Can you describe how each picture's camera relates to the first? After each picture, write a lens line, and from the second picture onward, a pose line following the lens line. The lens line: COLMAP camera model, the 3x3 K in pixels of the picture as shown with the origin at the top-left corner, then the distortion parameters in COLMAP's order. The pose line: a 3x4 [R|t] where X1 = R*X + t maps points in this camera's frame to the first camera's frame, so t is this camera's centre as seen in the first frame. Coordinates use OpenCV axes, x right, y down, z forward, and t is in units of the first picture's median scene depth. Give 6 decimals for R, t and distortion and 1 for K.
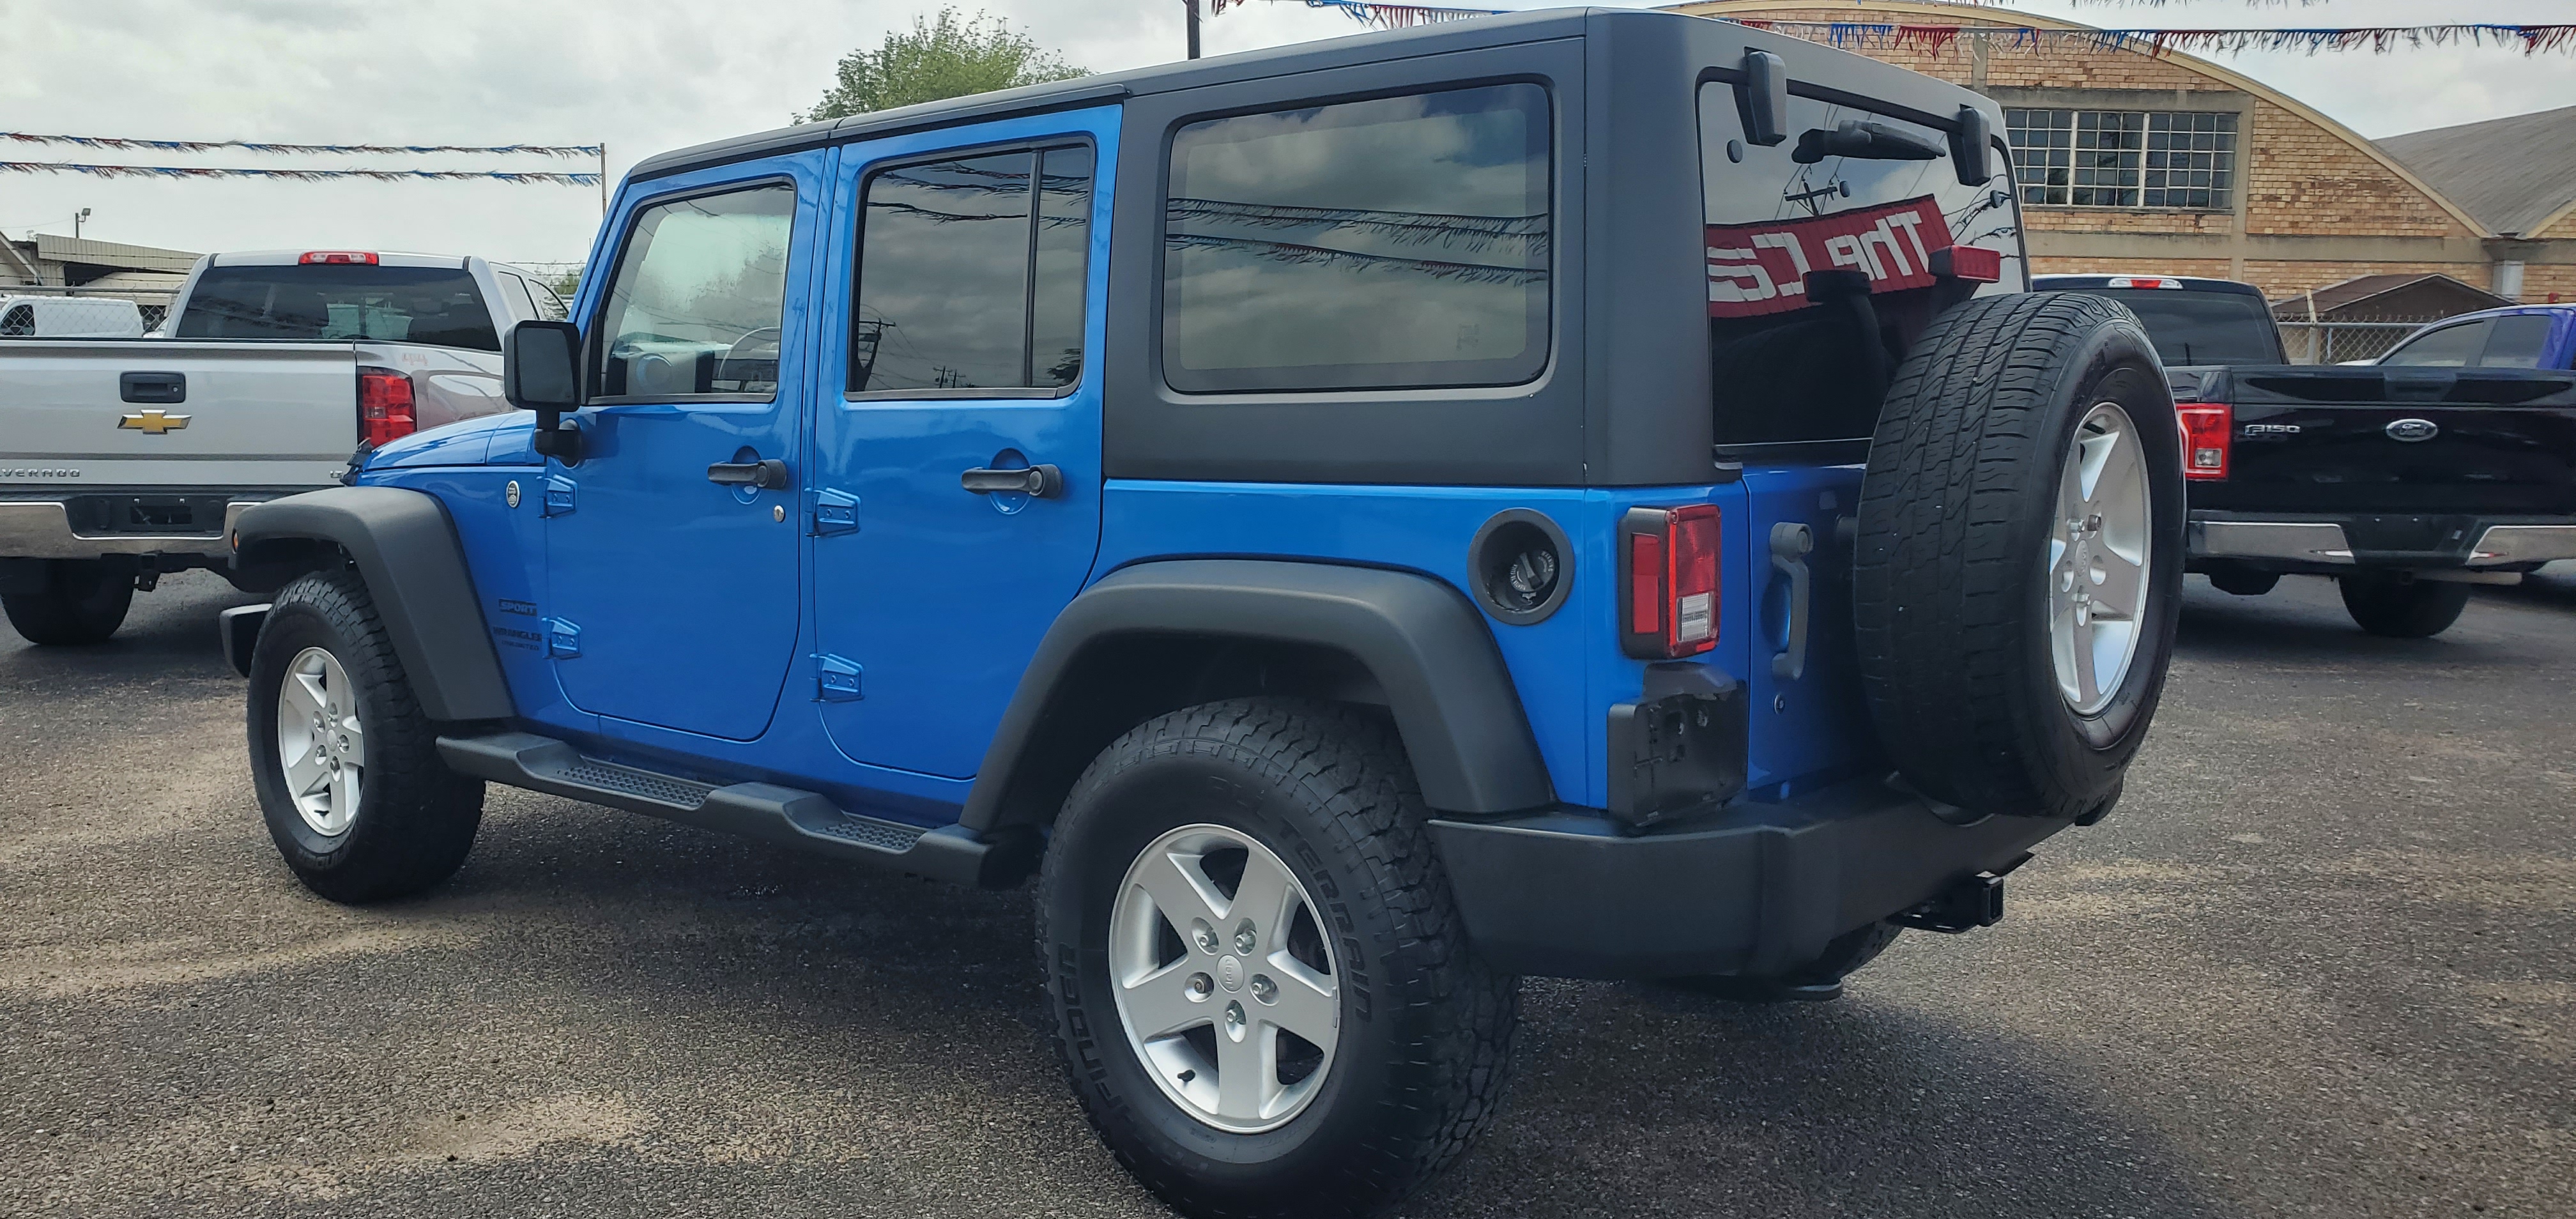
lens RADIAL K [[2047.3, 0, 1288.0], [0, 2047.3, 609.5], [0, 0, 1]] dist [0.031956, 0.002144]
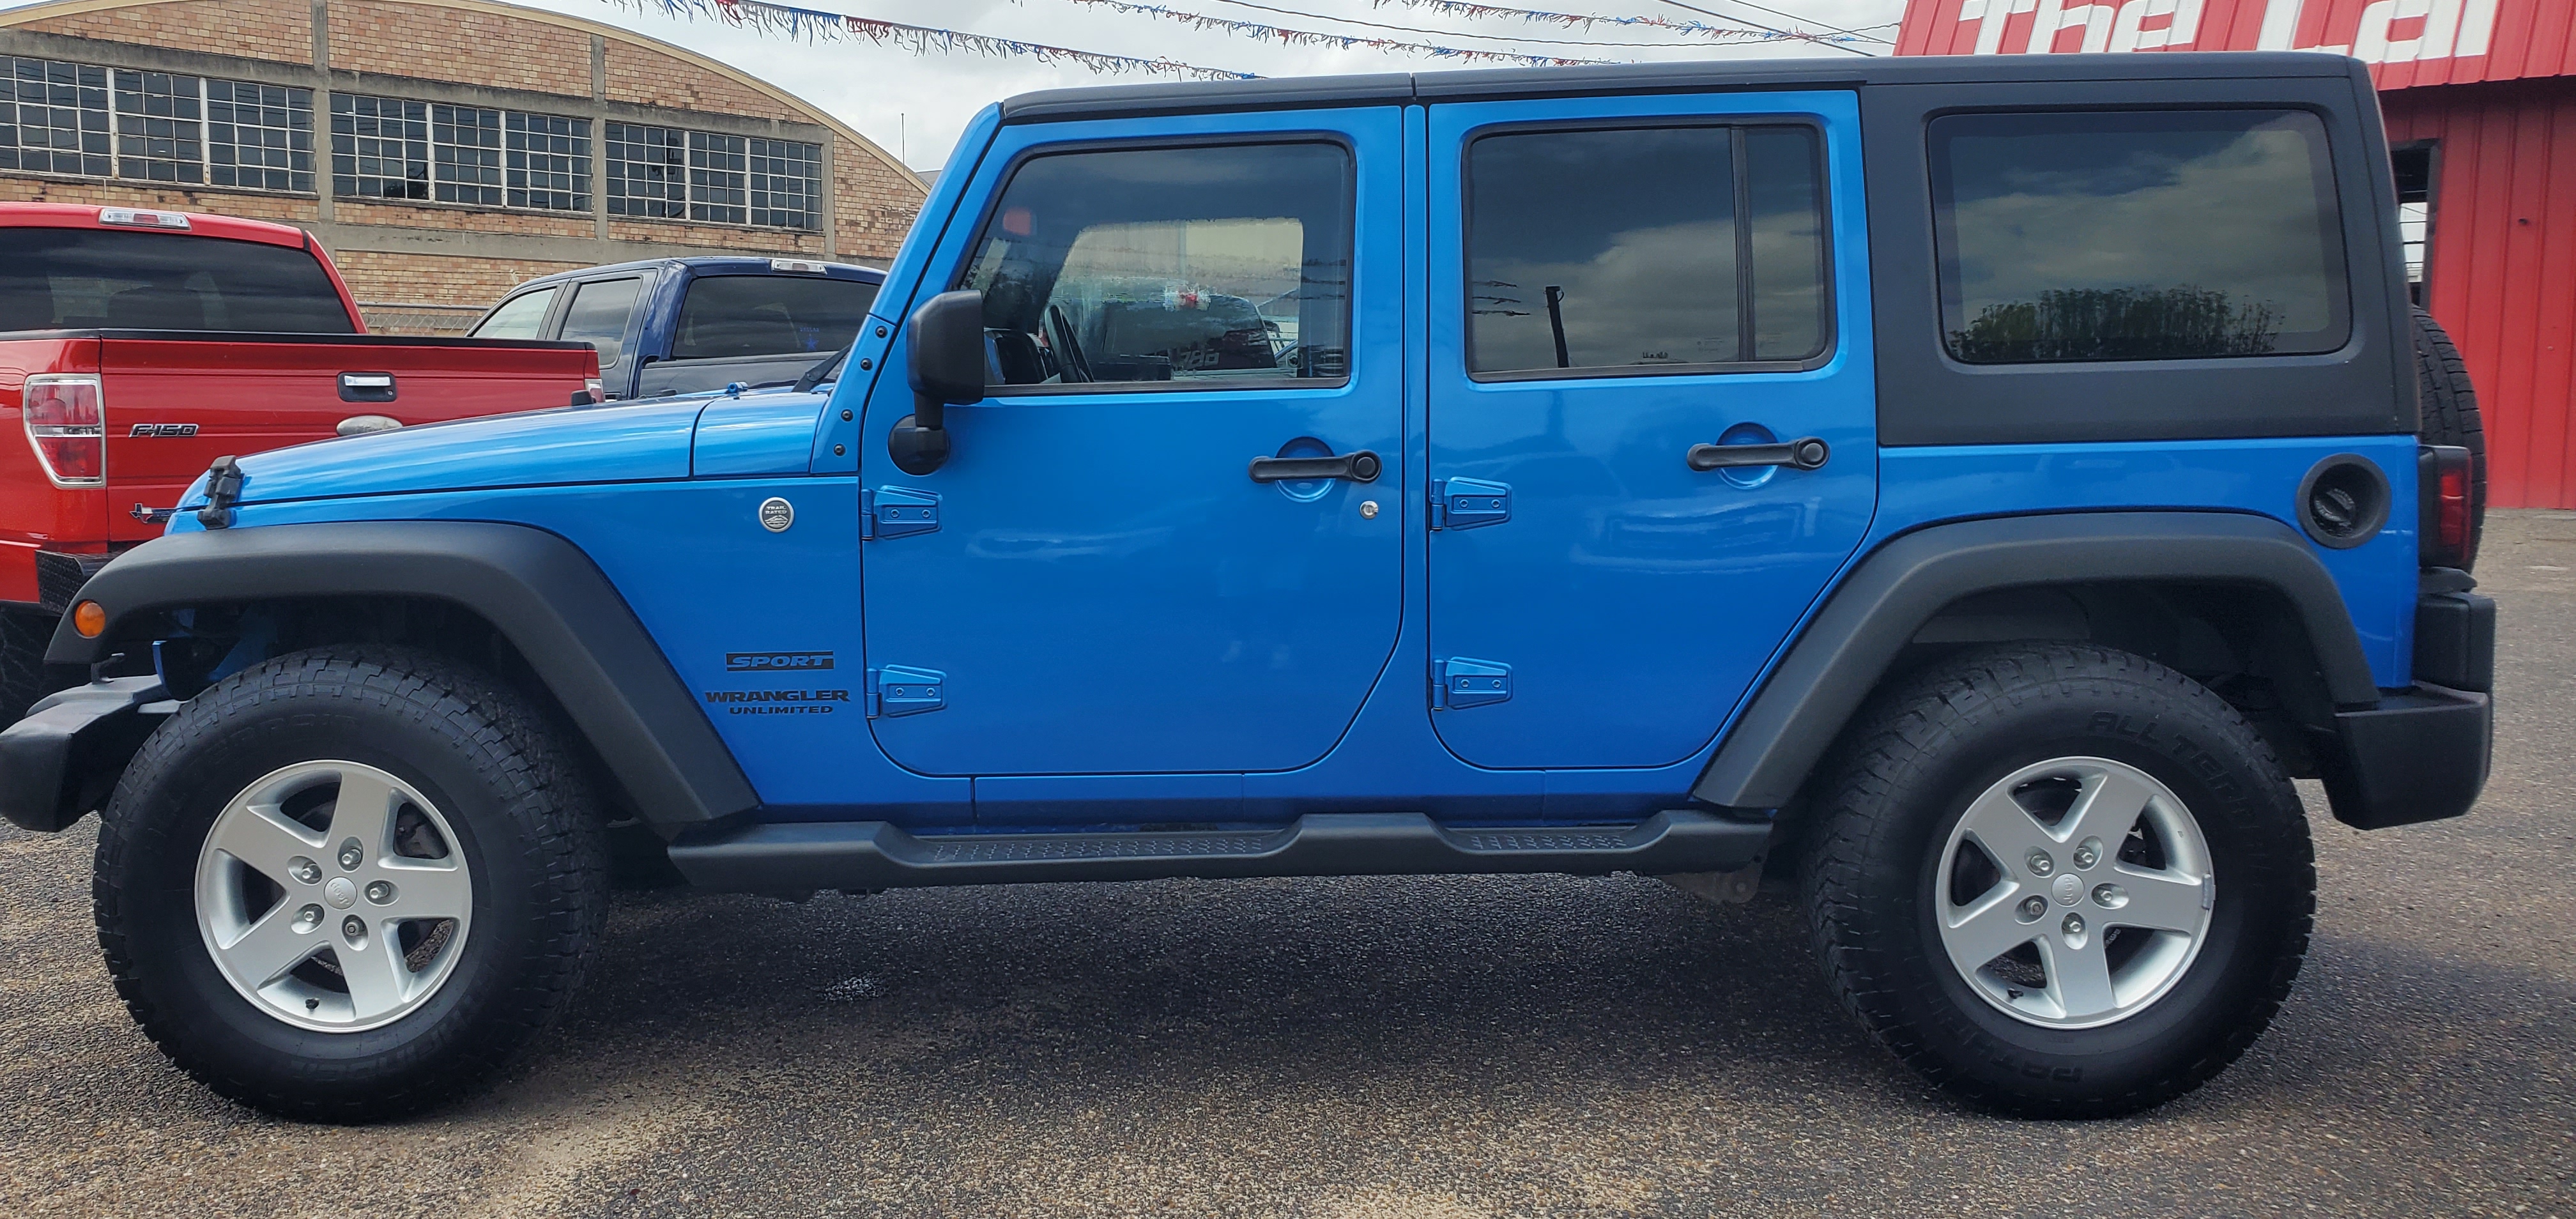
lens RADIAL K [[2022.8, 0, 1232.0], [0, 2022.8, 599.7], [0, 0, 1]] dist [0.019048, -0.007990]
pose [[0.754920, -0.076781, 0.651306, -0.099856], [0.082078, 0.996376, 0.022326, -0.003688], [-0.650660, 0.036604, 0.758486, 0.042551]]
